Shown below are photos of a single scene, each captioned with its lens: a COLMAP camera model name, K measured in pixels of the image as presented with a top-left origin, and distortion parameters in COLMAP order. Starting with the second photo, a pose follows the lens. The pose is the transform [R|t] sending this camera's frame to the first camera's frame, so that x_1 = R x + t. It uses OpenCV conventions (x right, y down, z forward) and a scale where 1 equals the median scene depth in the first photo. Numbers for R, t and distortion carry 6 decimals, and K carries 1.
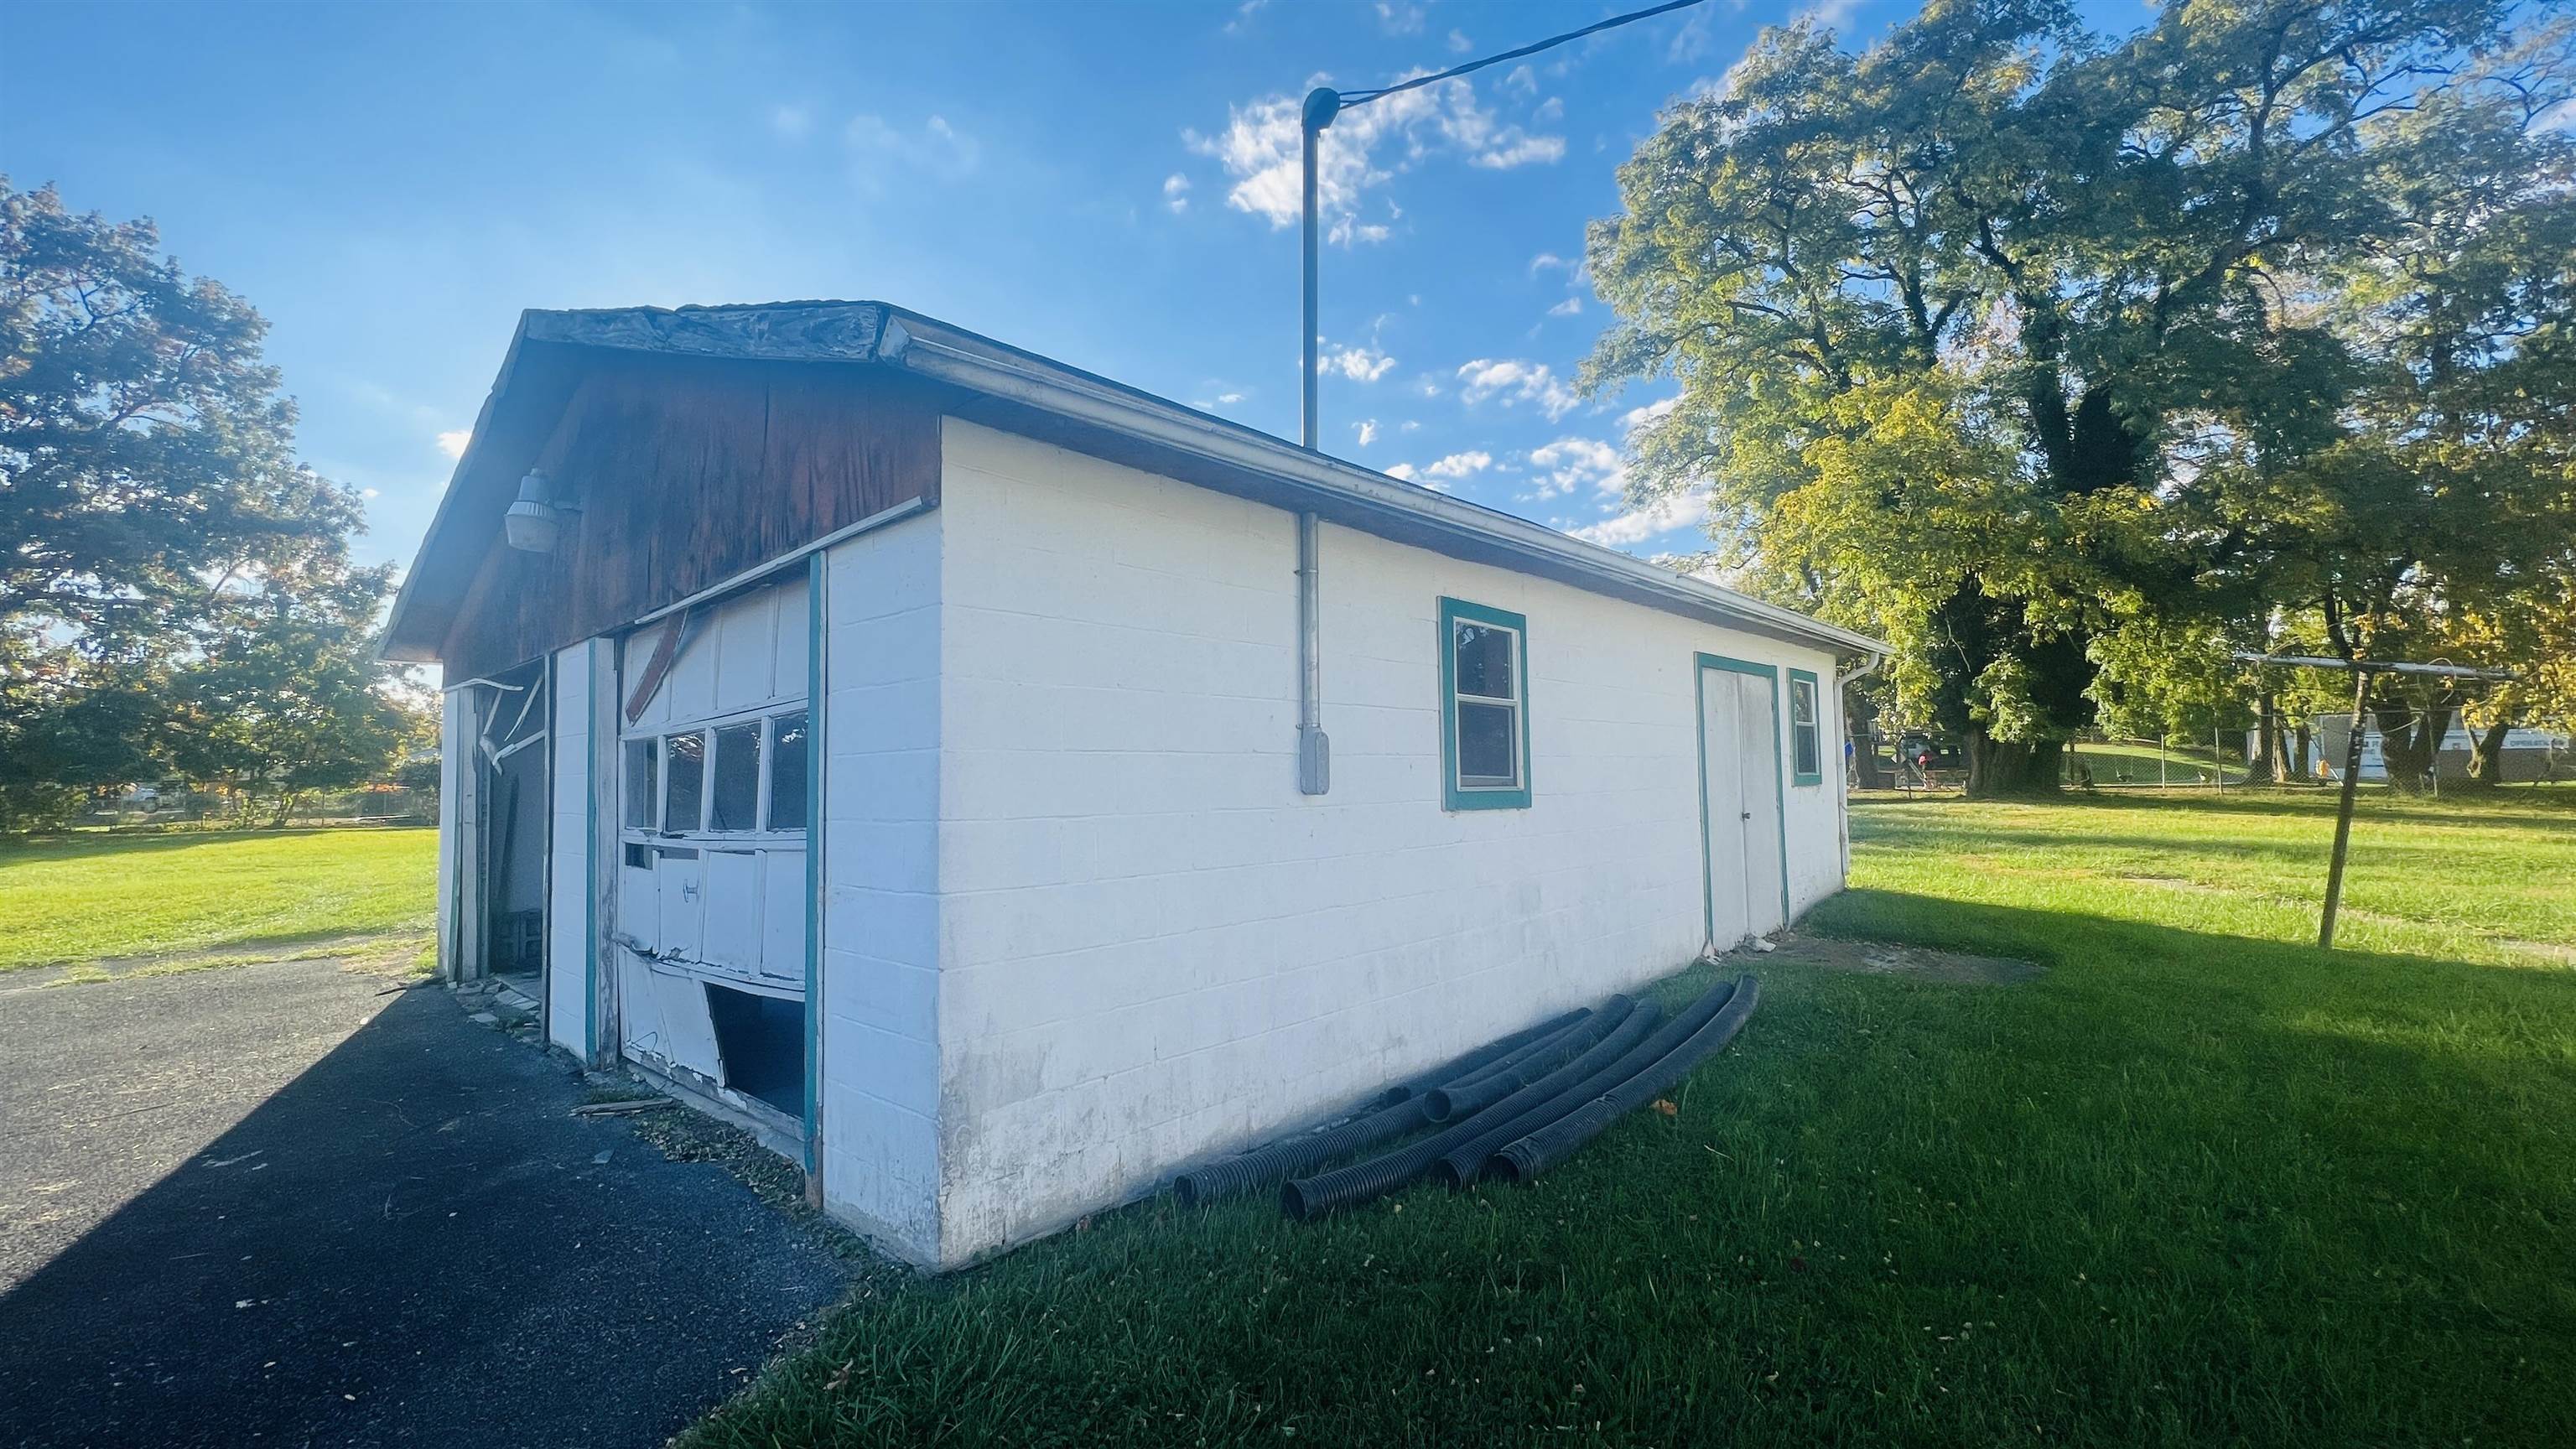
lens RADIAL K [[1030.1, 0, 1286.2], [0, 1030.1, 733.8], [0, 0, 1]] dist [-0.000648, 0.000055]
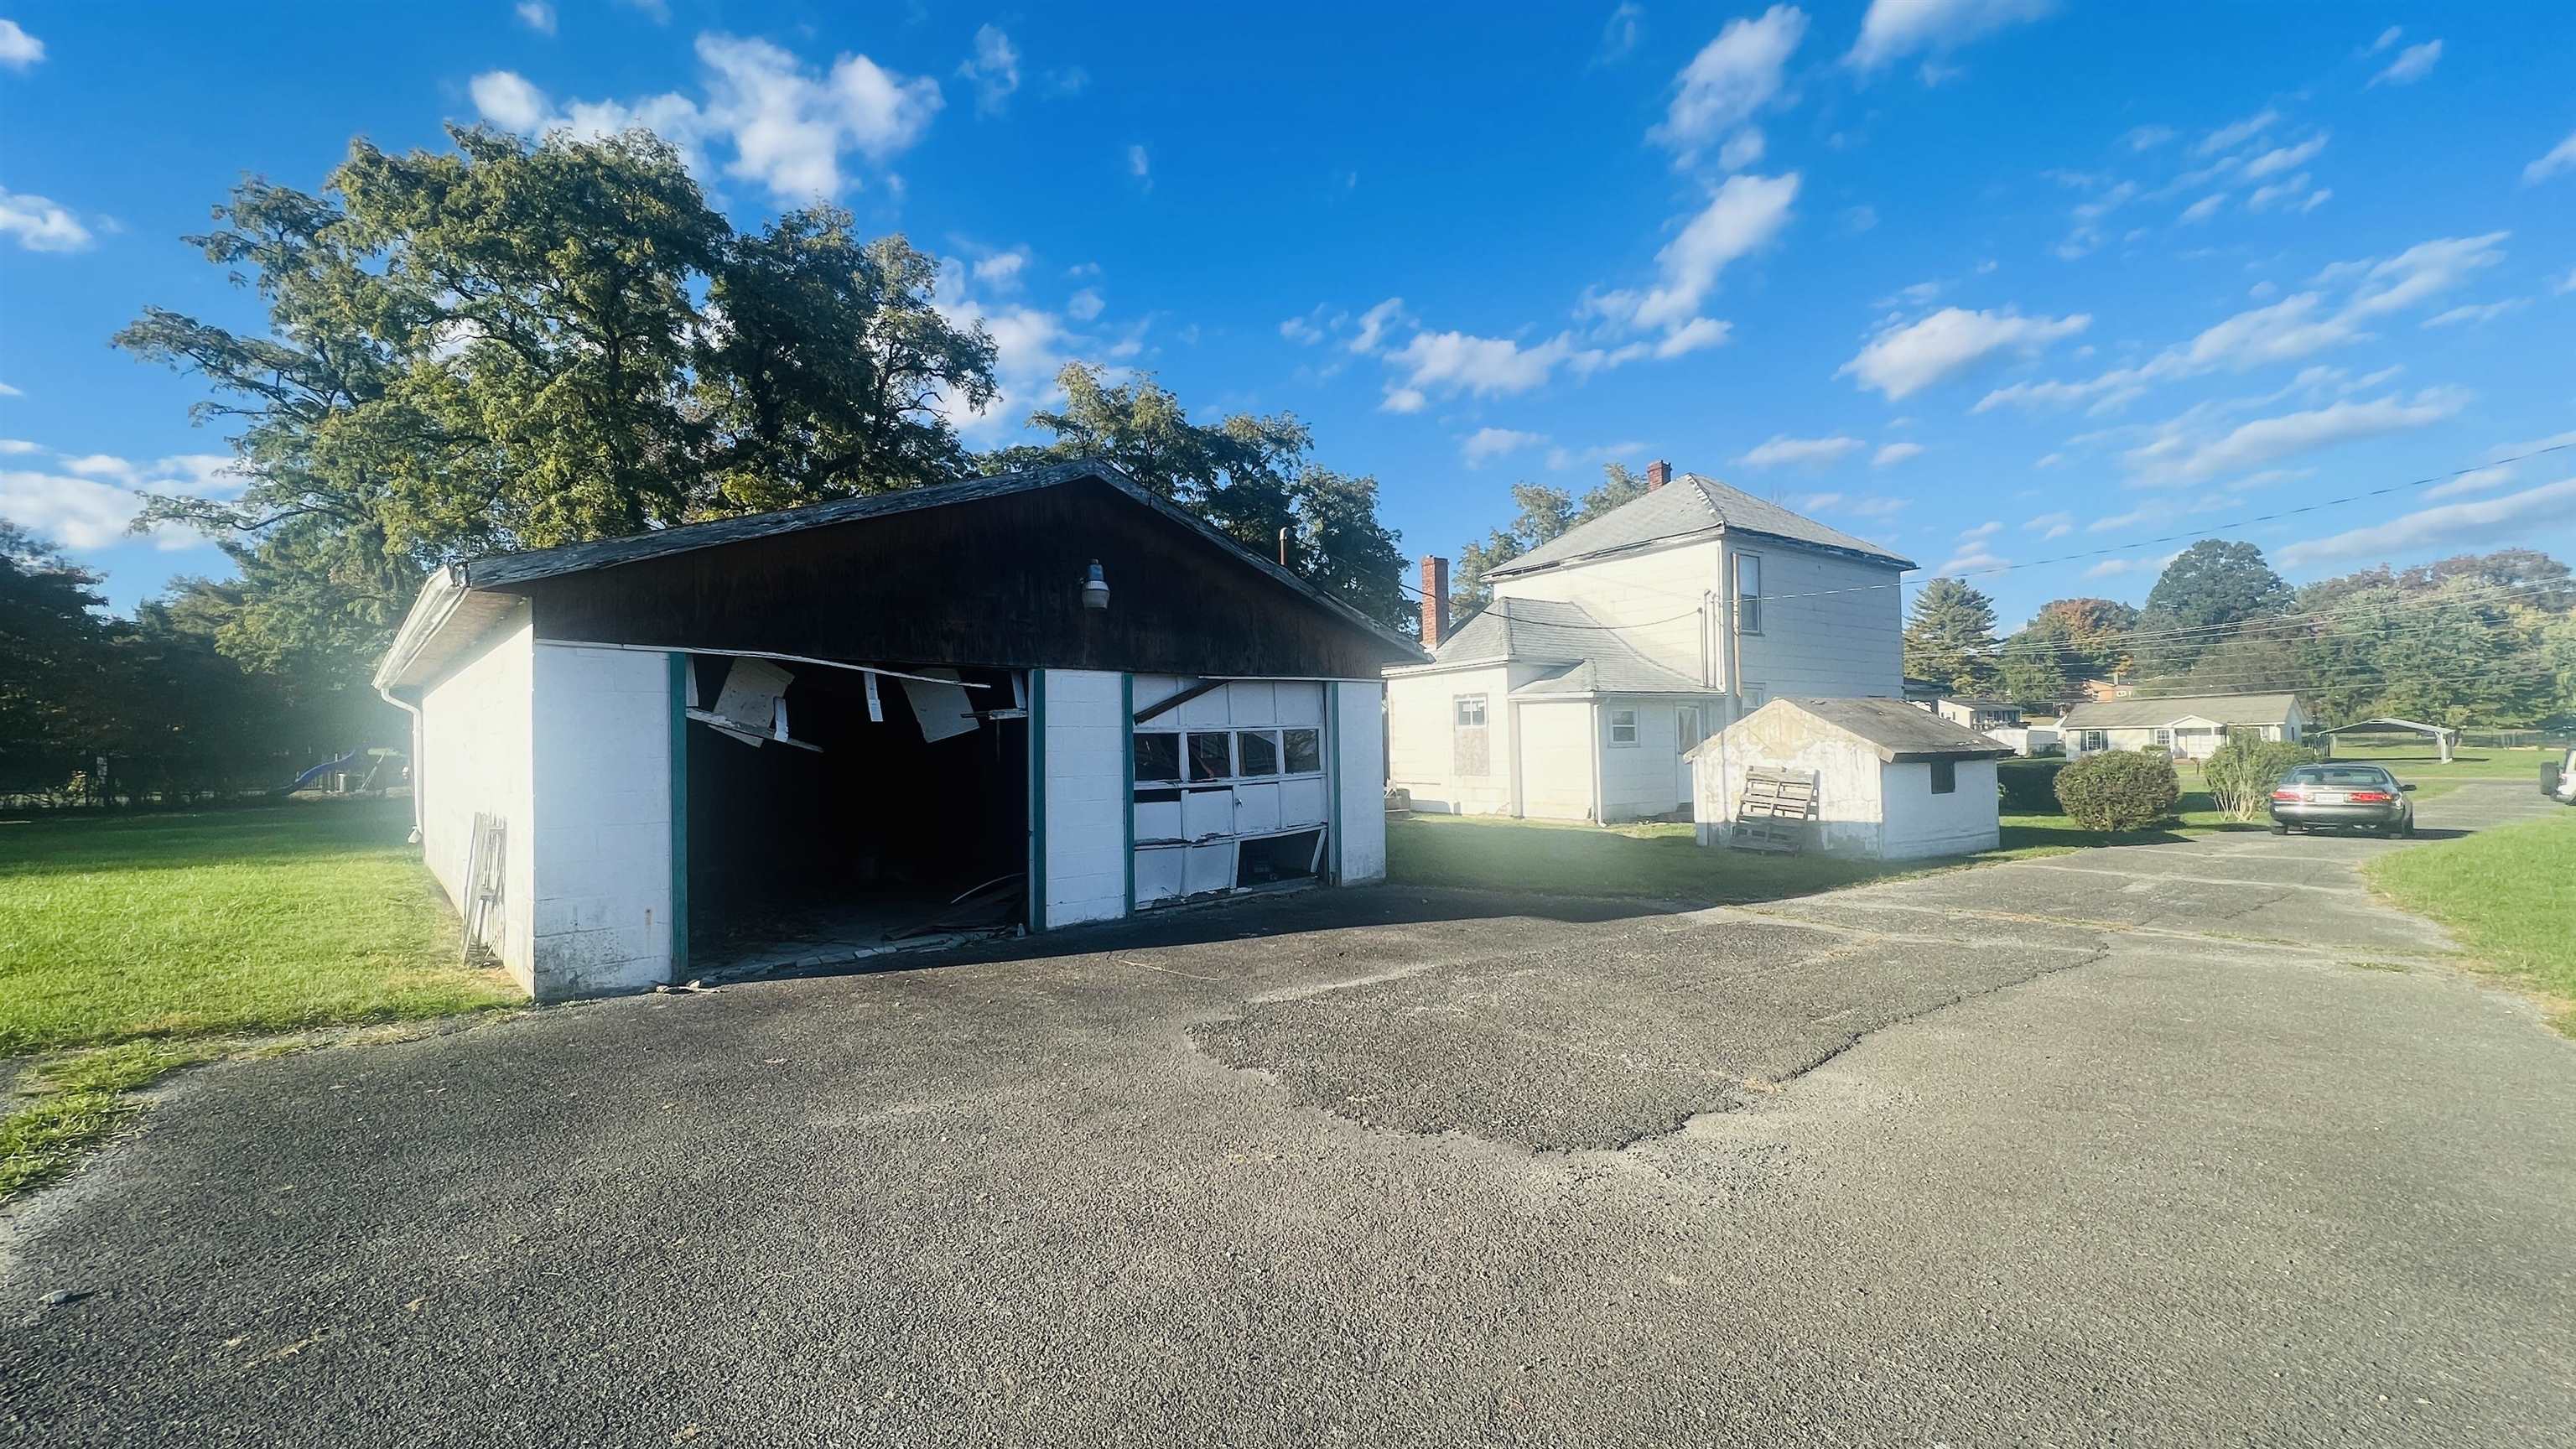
lens RADIAL K [[1030.1, 0, 1284.2], [0, 1030.1, 726.5], [0, 0, 1]] dist [-0.000648, 0.000055]
pose [[0.087165, 0.042241, 0.995298, -0.703274], [-0.029896, 0.998762, -0.039770, 0.017592], [-0.995745, -0.026289, 0.088320, 0.174515]]
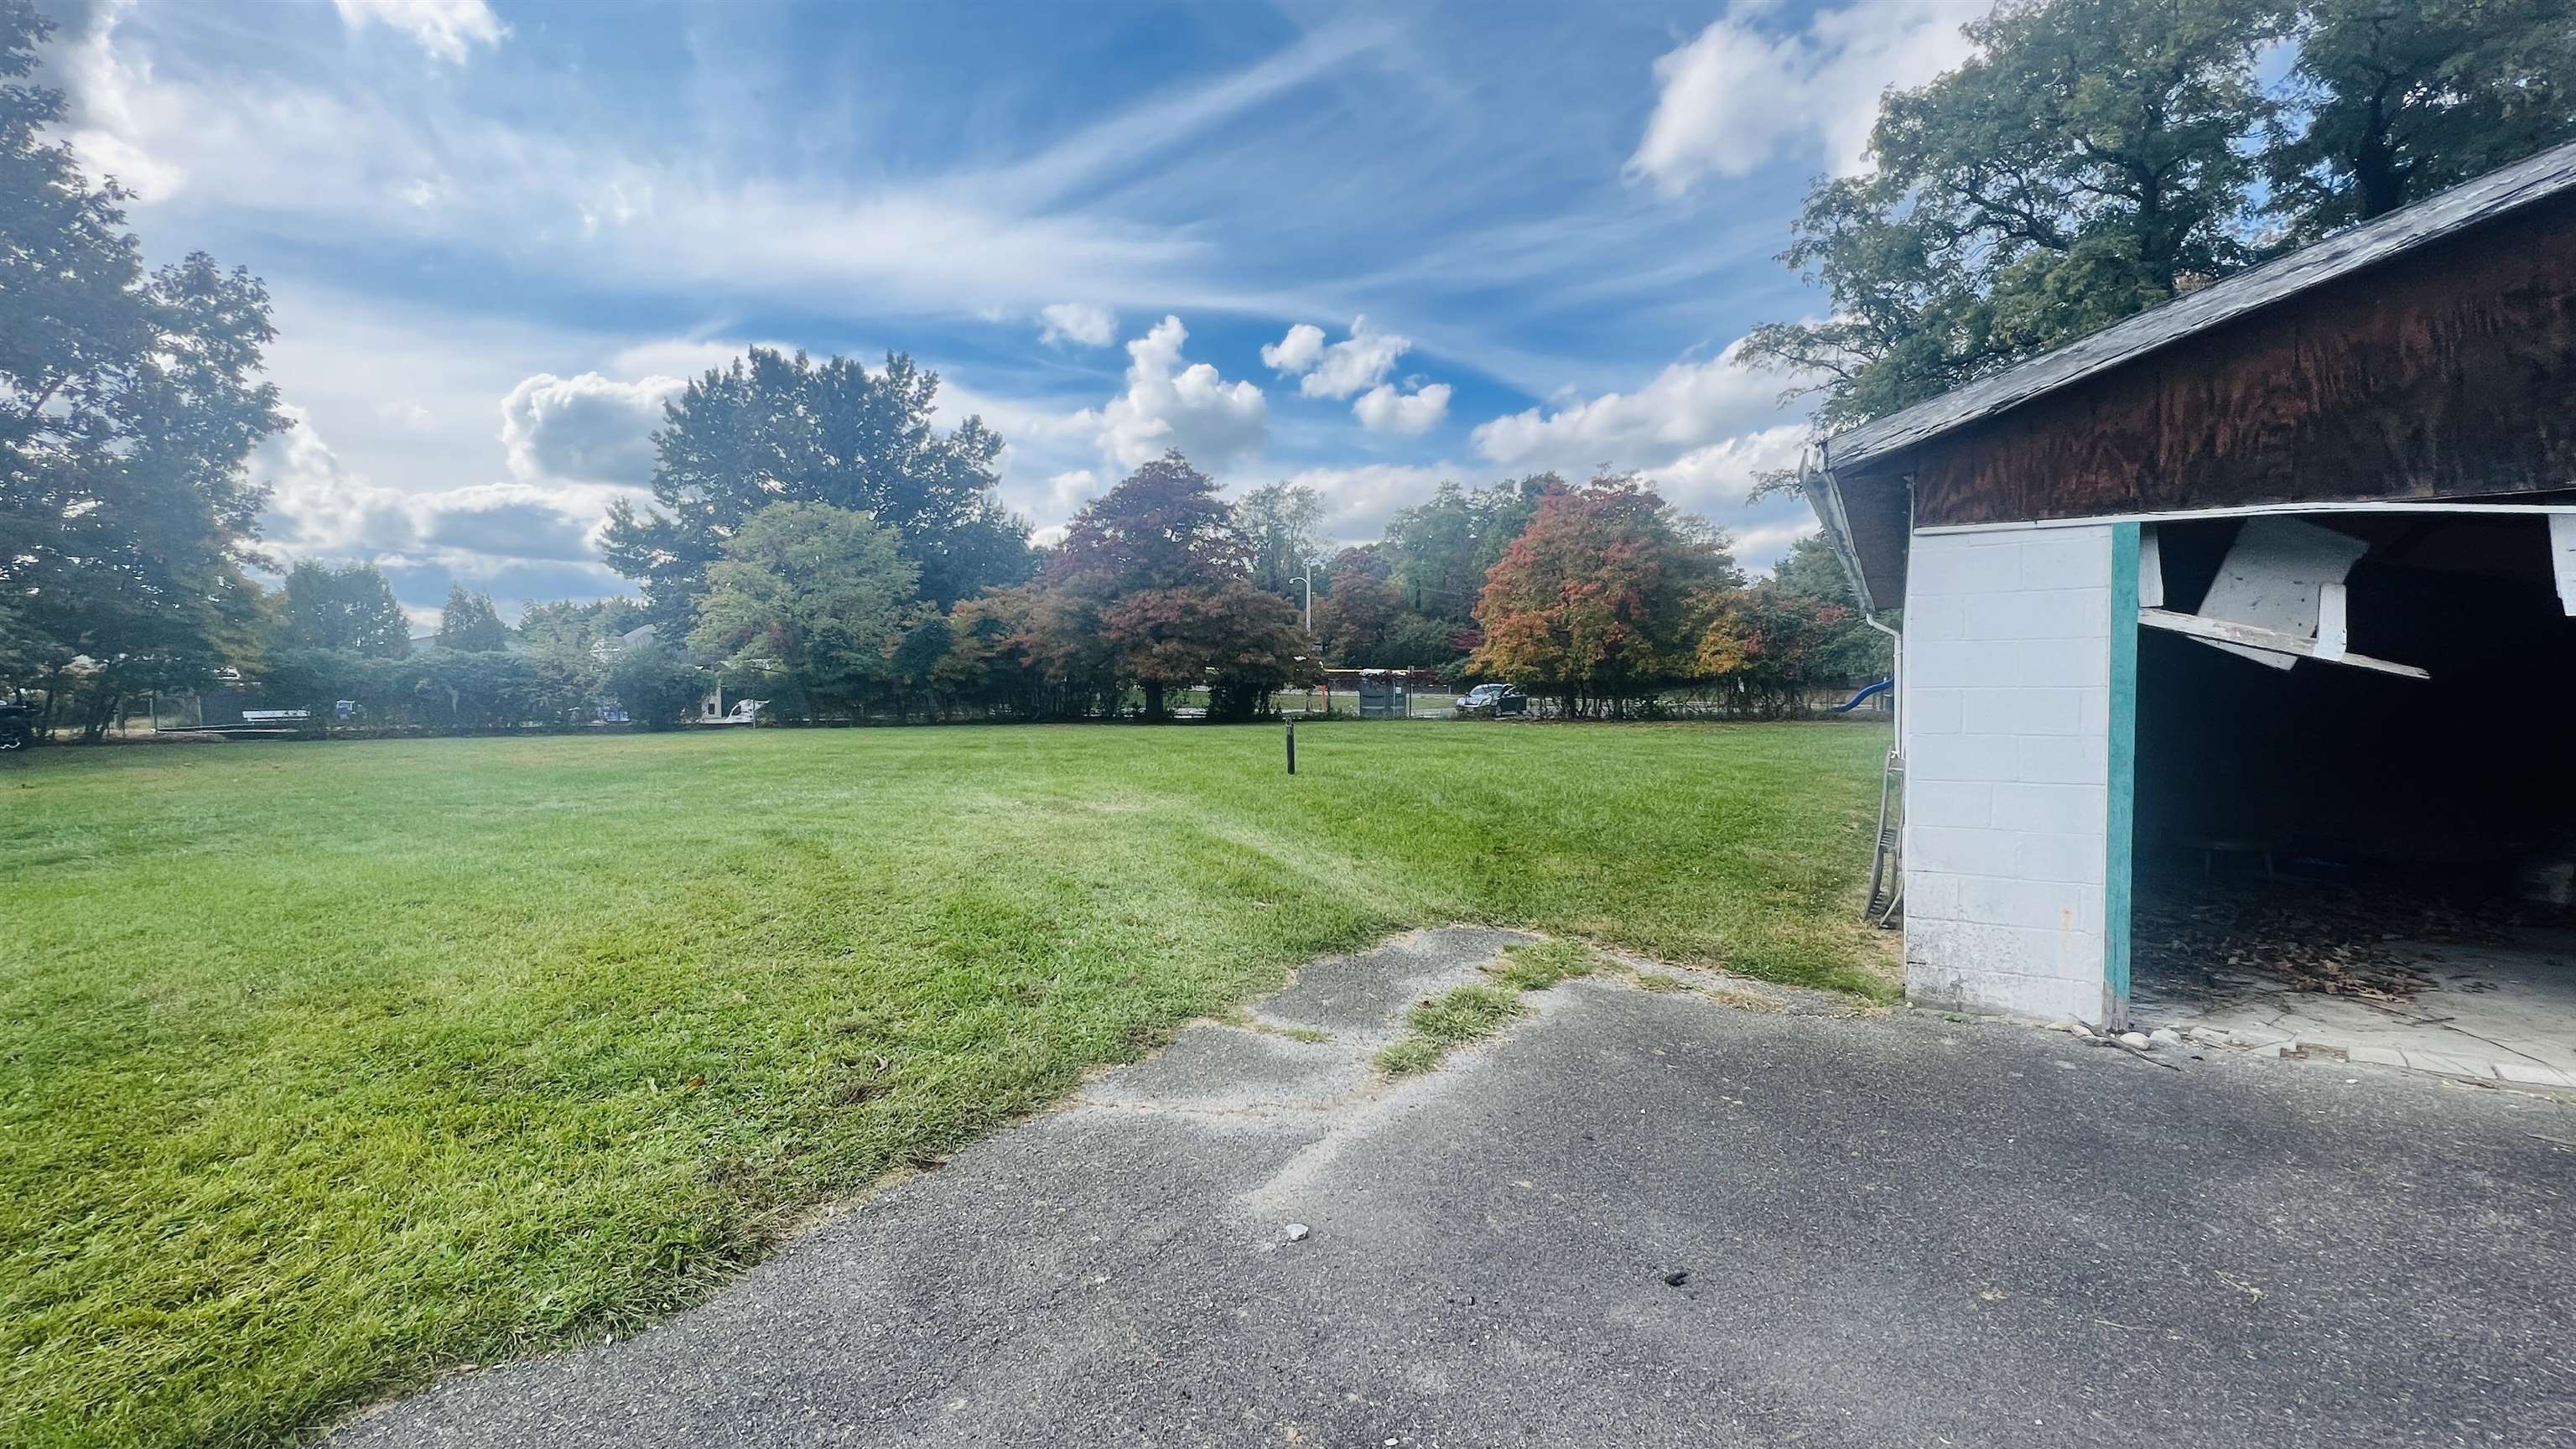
lens RADIAL K [[1030.1, 0, 1296.7], [0, 1030.1, 732.1], [0, 0, 1]] dist [-0.000648, 0.000055]
pose [[0.978534, 0.004999, 0.206025, -0.587351], [-0.021798, 0.996608, 0.079351, 0.016295], [-0.204929, -0.082139, 0.975324, 0.230194]]
